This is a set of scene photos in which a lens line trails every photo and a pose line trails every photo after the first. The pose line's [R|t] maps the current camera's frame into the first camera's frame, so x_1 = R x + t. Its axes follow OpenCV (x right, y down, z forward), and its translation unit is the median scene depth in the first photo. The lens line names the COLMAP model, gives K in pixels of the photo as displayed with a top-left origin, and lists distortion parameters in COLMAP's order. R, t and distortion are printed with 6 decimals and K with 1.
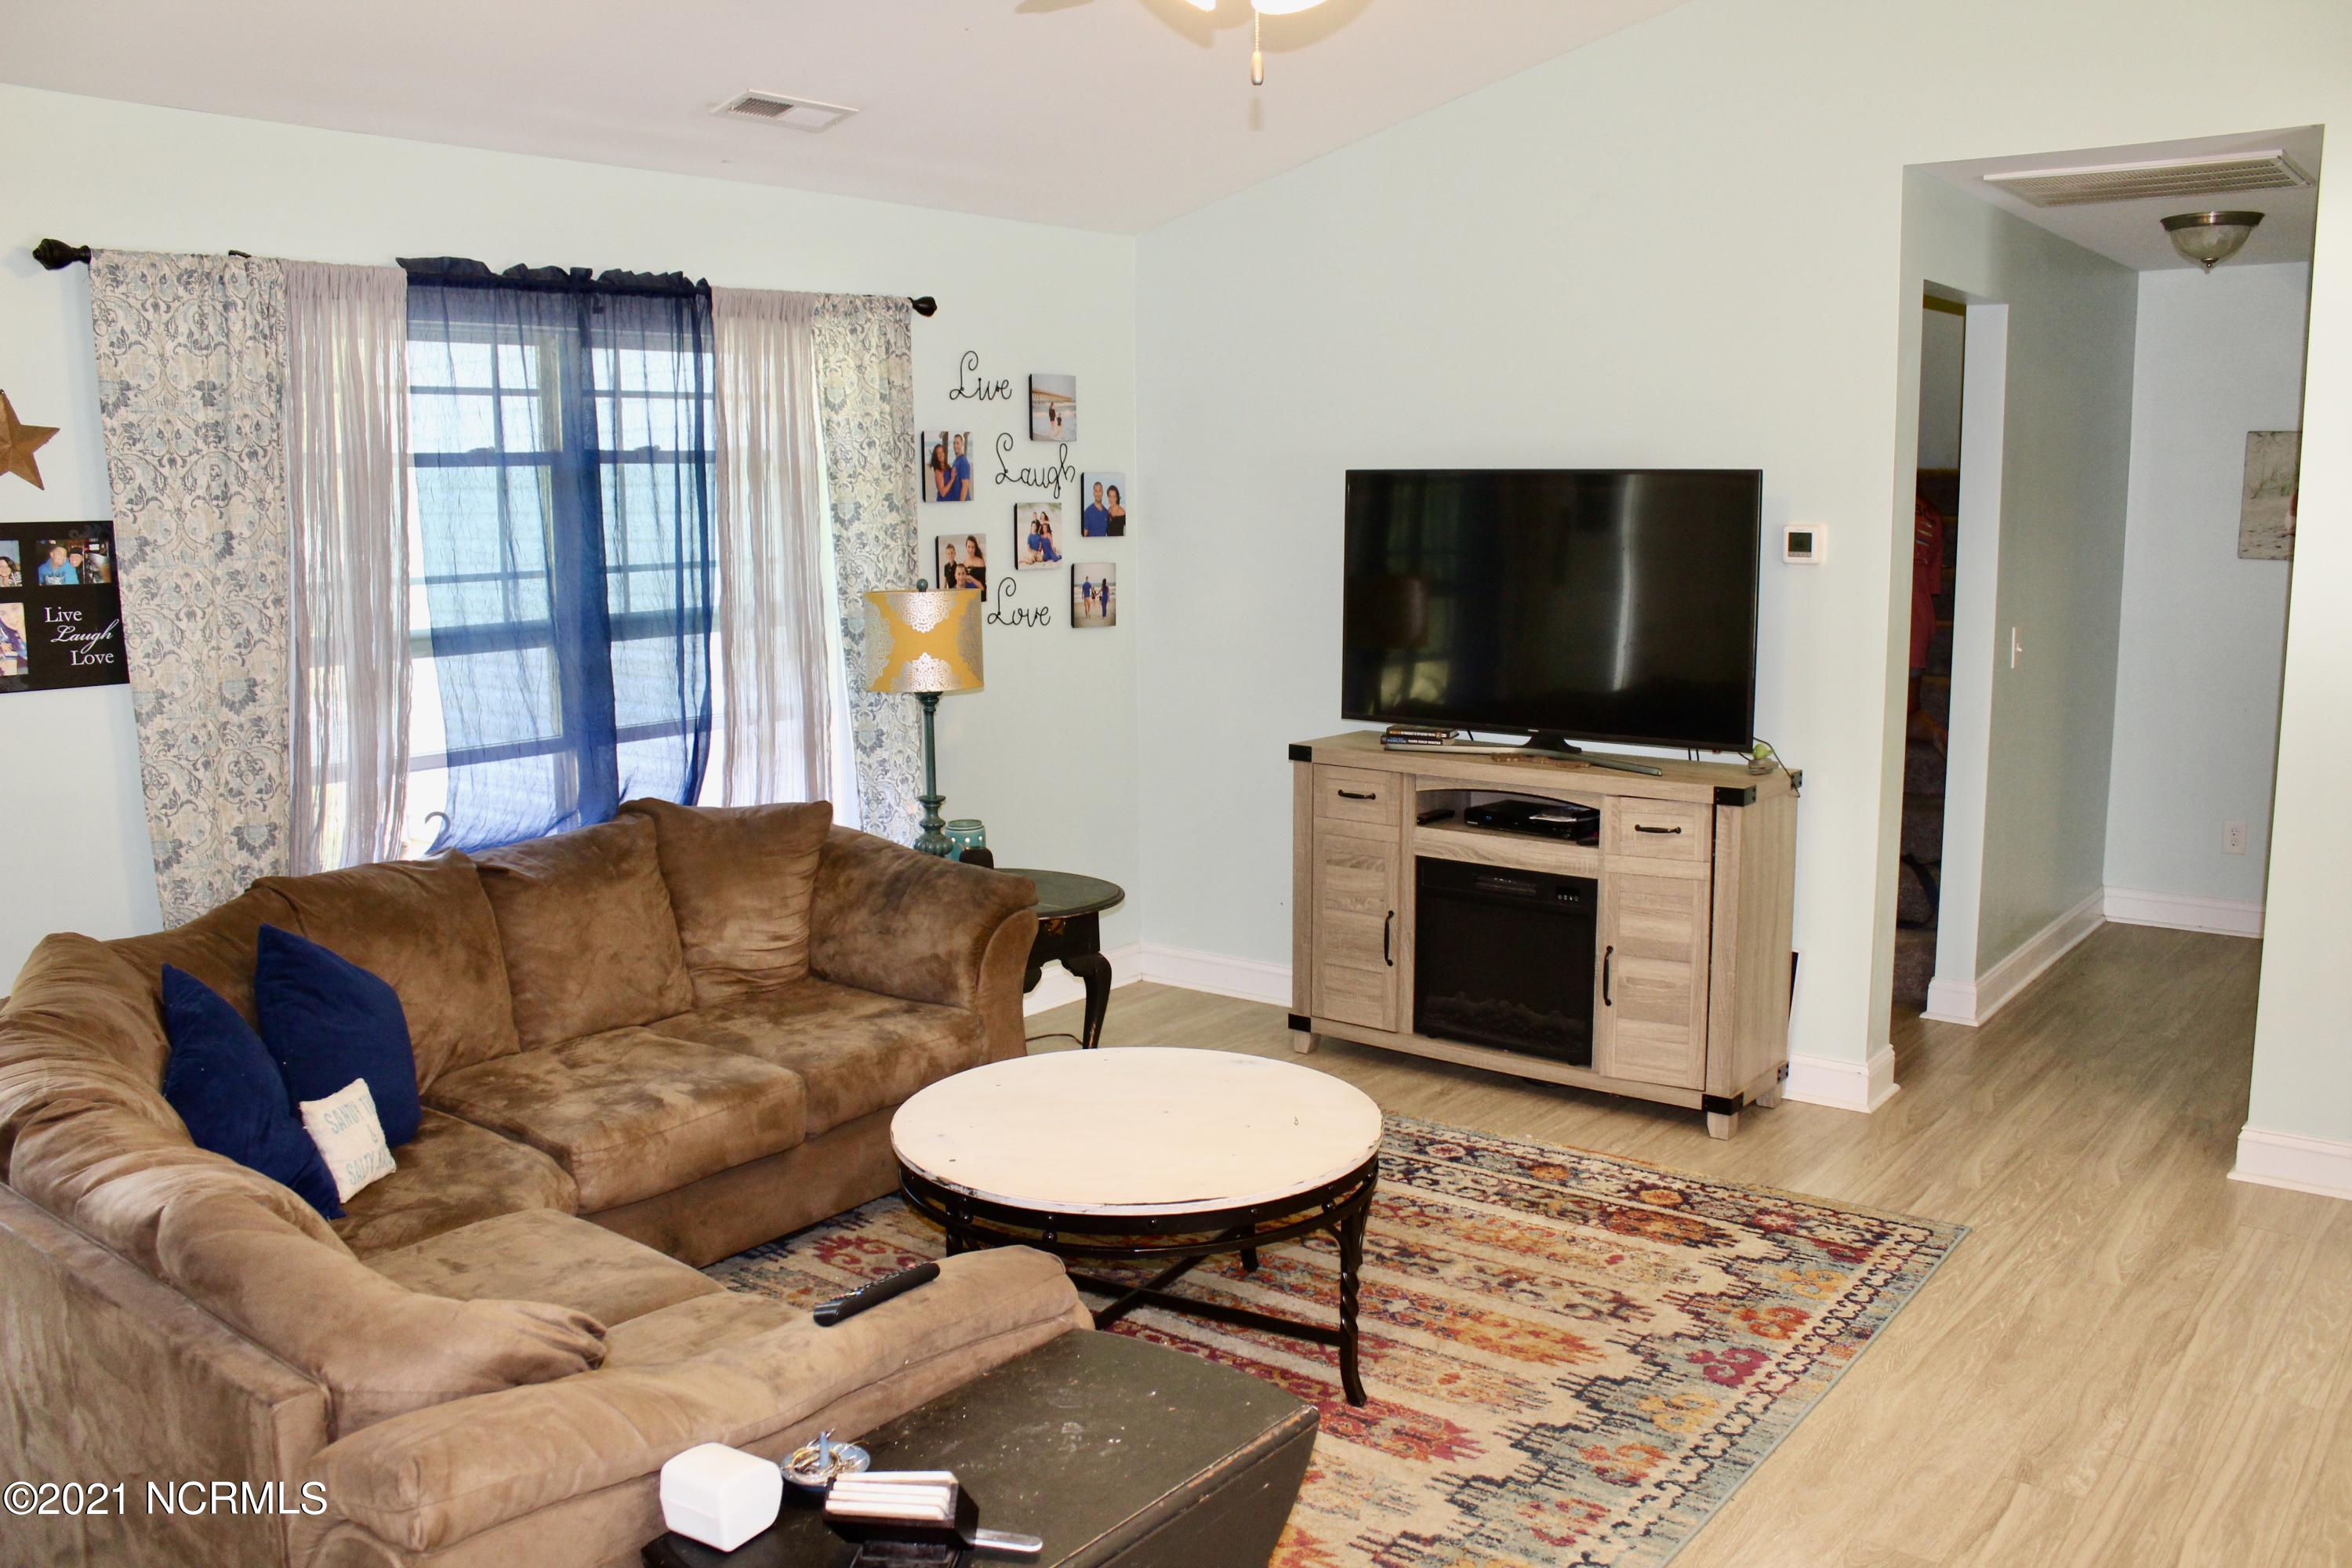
lens RADIAL K [[1948.2, 0, 1180.7], [0, 1948.2, 790.1], [0, 0, 1]] dist [-0.169727, 0.153790]
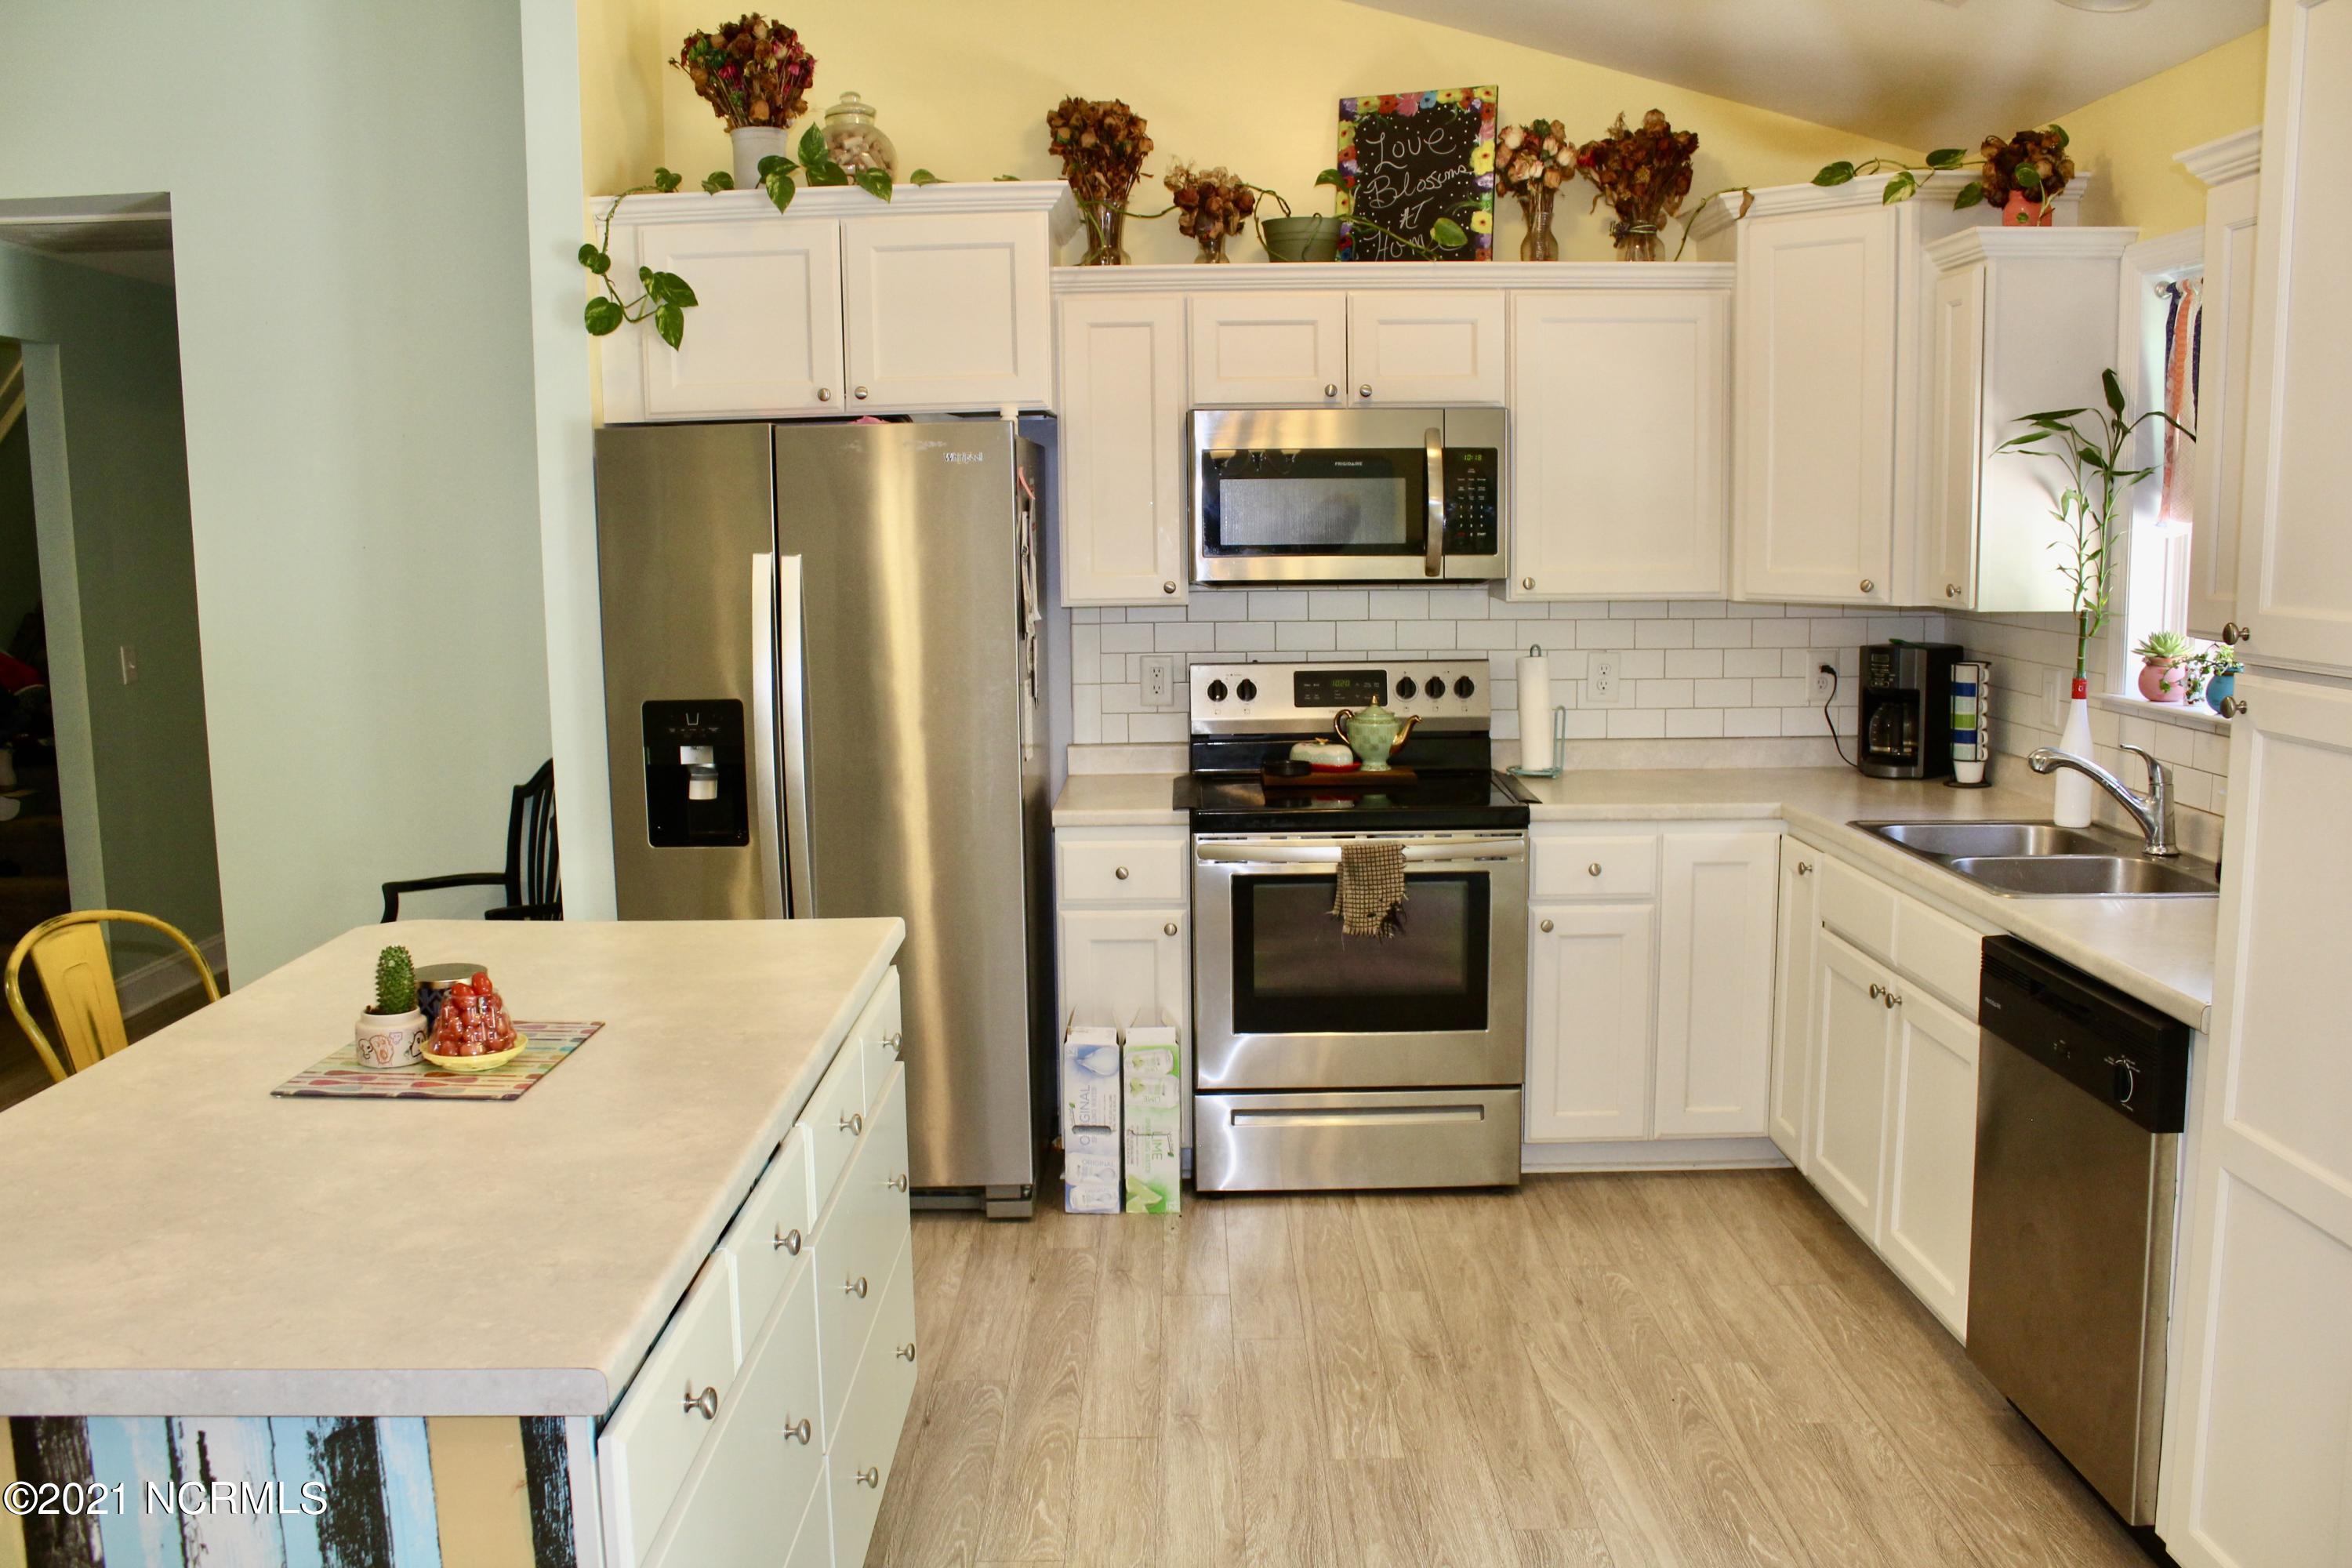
lens RADIAL K [[1948.2, 0, 1180.7], [0, 1948.2, 790.1], [0, 0, 1]] dist [-0.169727, 0.153790]
pose [[0.790397, -0.095180, 0.605155, 0.297192], [0.106779, 0.994139, 0.016895, 0.046269], [-0.603217, 0.051264, 0.795928, -0.223317]]
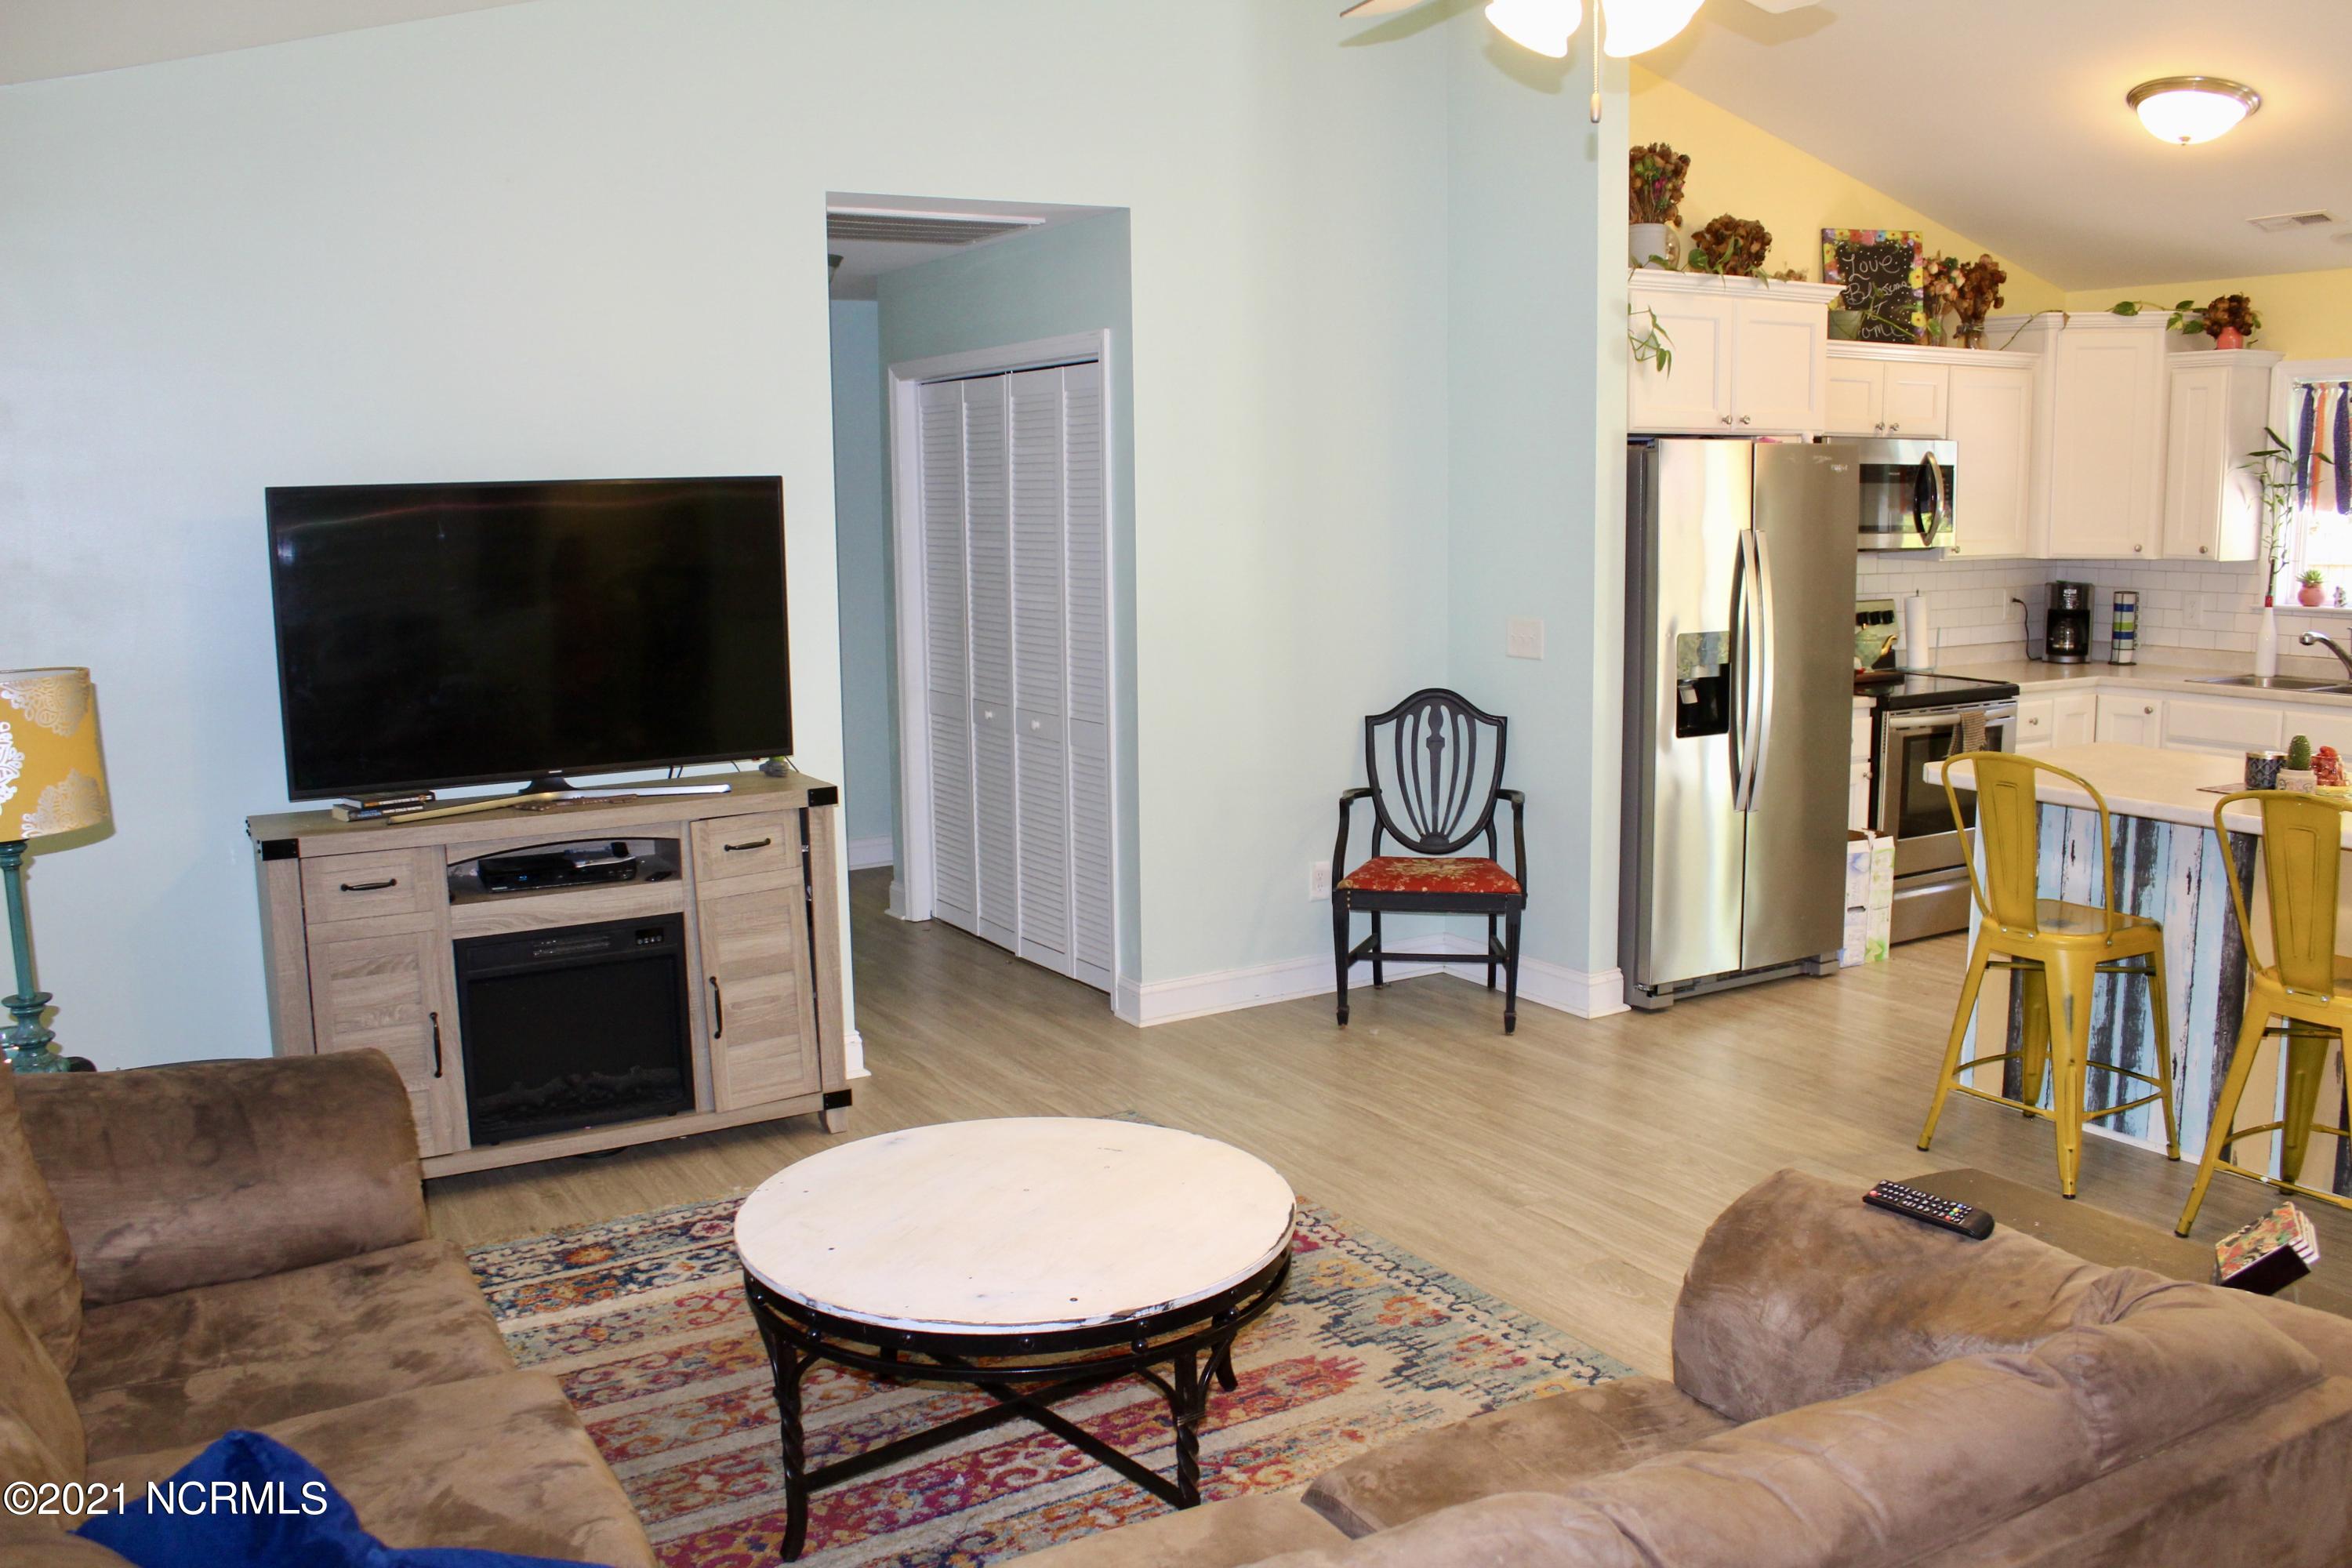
lens RADIAL K [[1948.2, 0, 1180.7], [0, 1948.2, 790.1], [0, 0, 1]] dist [-0.169727, 0.153790]
pose [[0.354786, -0.146386, 0.923417, -0.539958], [0.153741, 0.983356, 0.096819, -0.064009], [-0.922220, 0.107617, 0.371387, 0.403491]]
